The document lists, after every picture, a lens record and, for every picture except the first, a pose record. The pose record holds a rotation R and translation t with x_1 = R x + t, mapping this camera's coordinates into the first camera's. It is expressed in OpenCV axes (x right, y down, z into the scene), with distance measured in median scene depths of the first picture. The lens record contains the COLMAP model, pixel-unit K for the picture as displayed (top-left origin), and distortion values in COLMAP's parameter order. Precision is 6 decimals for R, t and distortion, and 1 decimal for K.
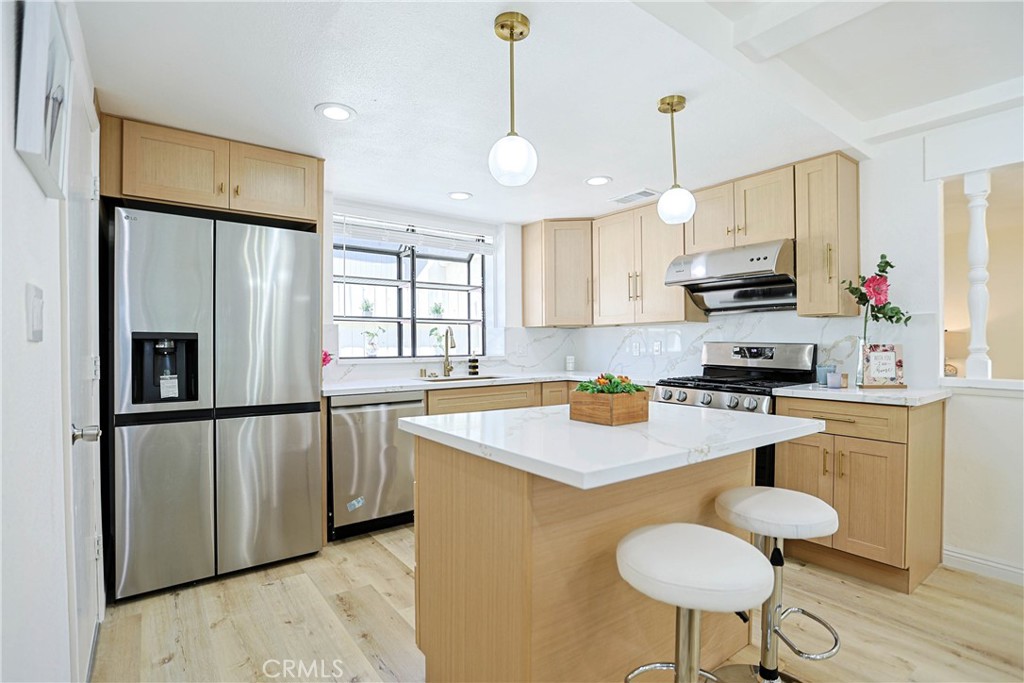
lens RADIAL K [[499.3, 0, 519.6], [0, 499.3, 344.3], [0, 0, 1]] dist [-0.061504, 0.024648]
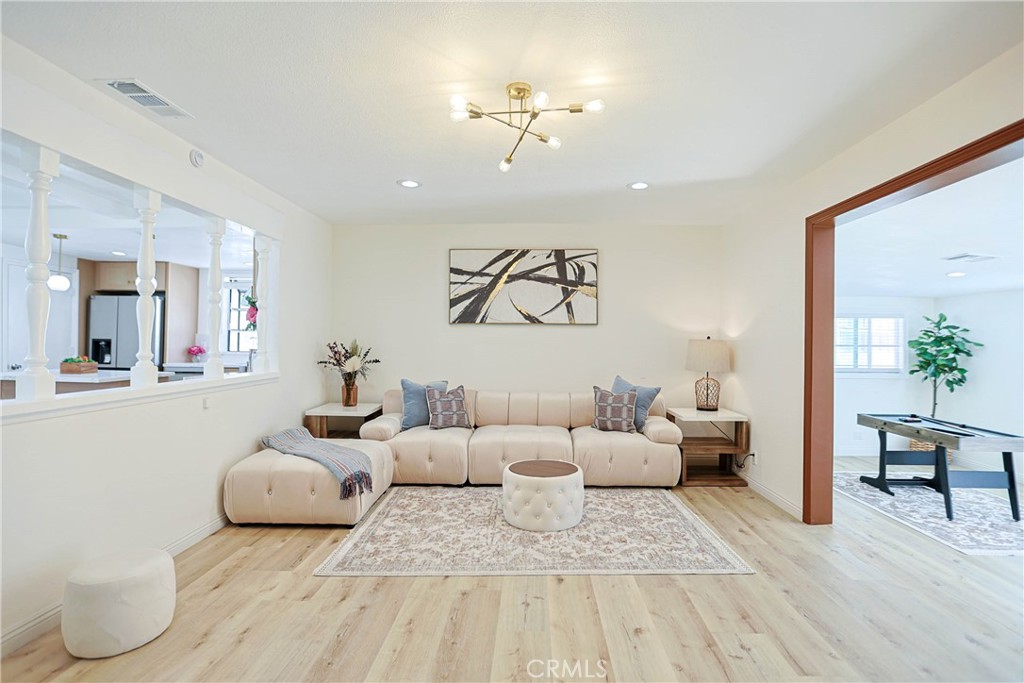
lens RADIAL K [[499.3, 0, 519.6], [0, 499.3, 344.3], [0, 0, 1]] dist [-0.061504, 0.024648]
pose [[0.782453, 0.014767, -0.622535, 2.139002], [-0.013910, 0.999884, 0.006235, -0.032461], [0.622554, 0.003781, 0.782567, 0.244904]]
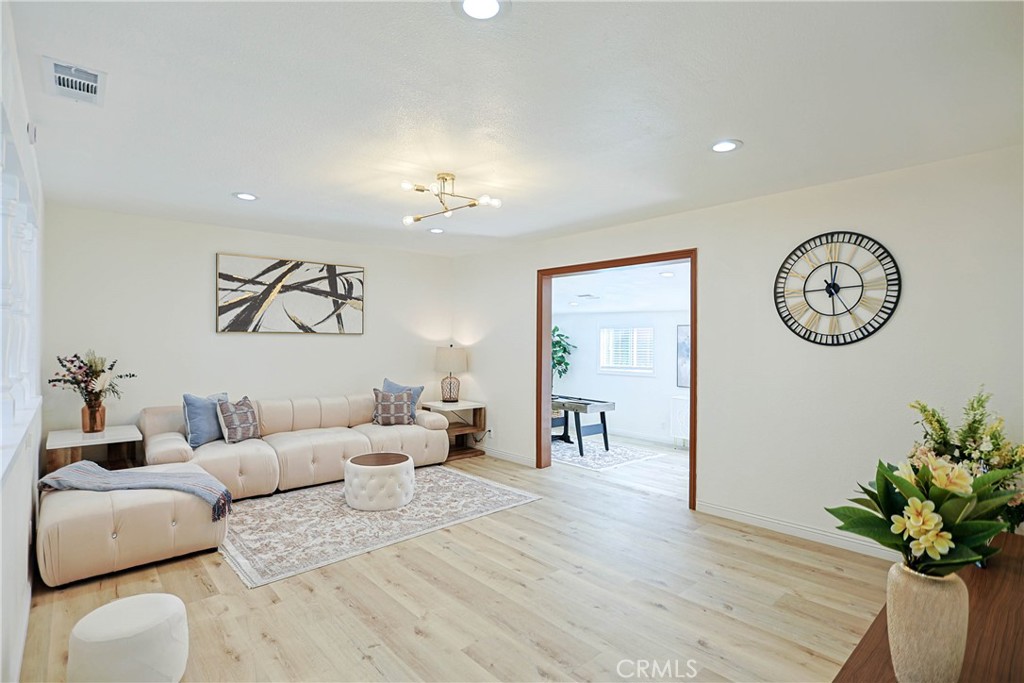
lens RADIAL K [[508.6, 0, 523.4], [0, 508.6, 339.1], [0, 0, 1]] dist [-0.062229, 0.020470]
pose [[0.994679, 0.015931, 0.101780, 1.712922], [-0.015435, 0.999865, -0.005655, -0.072221], [-0.101856, 0.004054, 0.994791, -0.261874]]
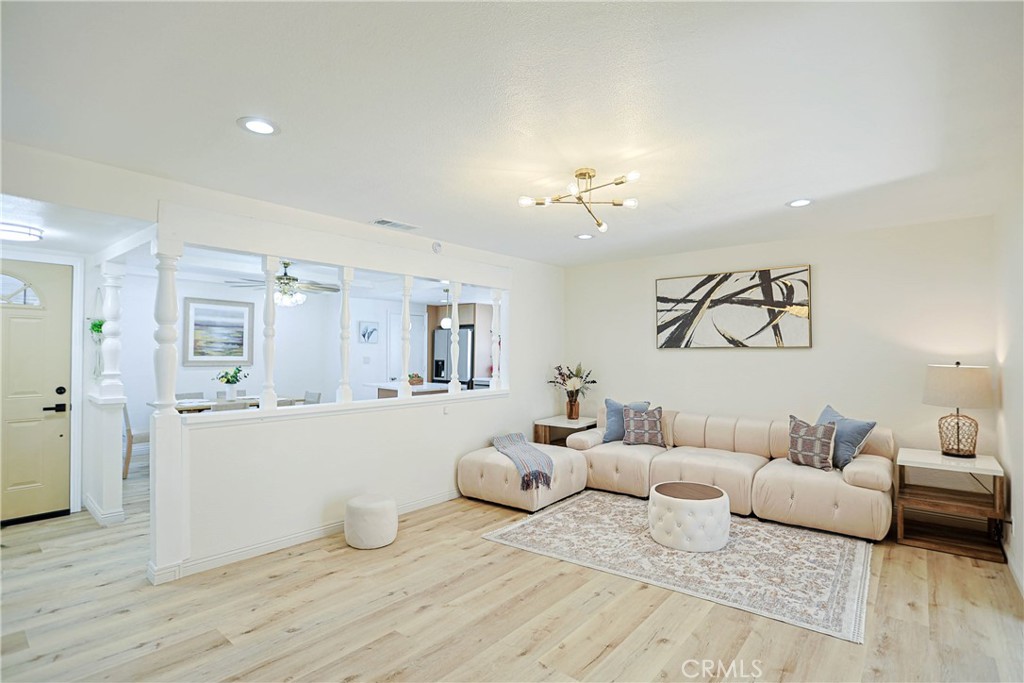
lens RADIAL K [[502.9, 0, 515.4], [0, 502.9, 341.0], [0, 0, 1]] dist [-0.060590, 0.026192]
pose [[0.229838, -0.016141, -0.973095, 2.560865], [-0.004801, 0.999831, -0.017719, -0.081167], [0.973217, 0.008744, 0.229722, 0.492639]]
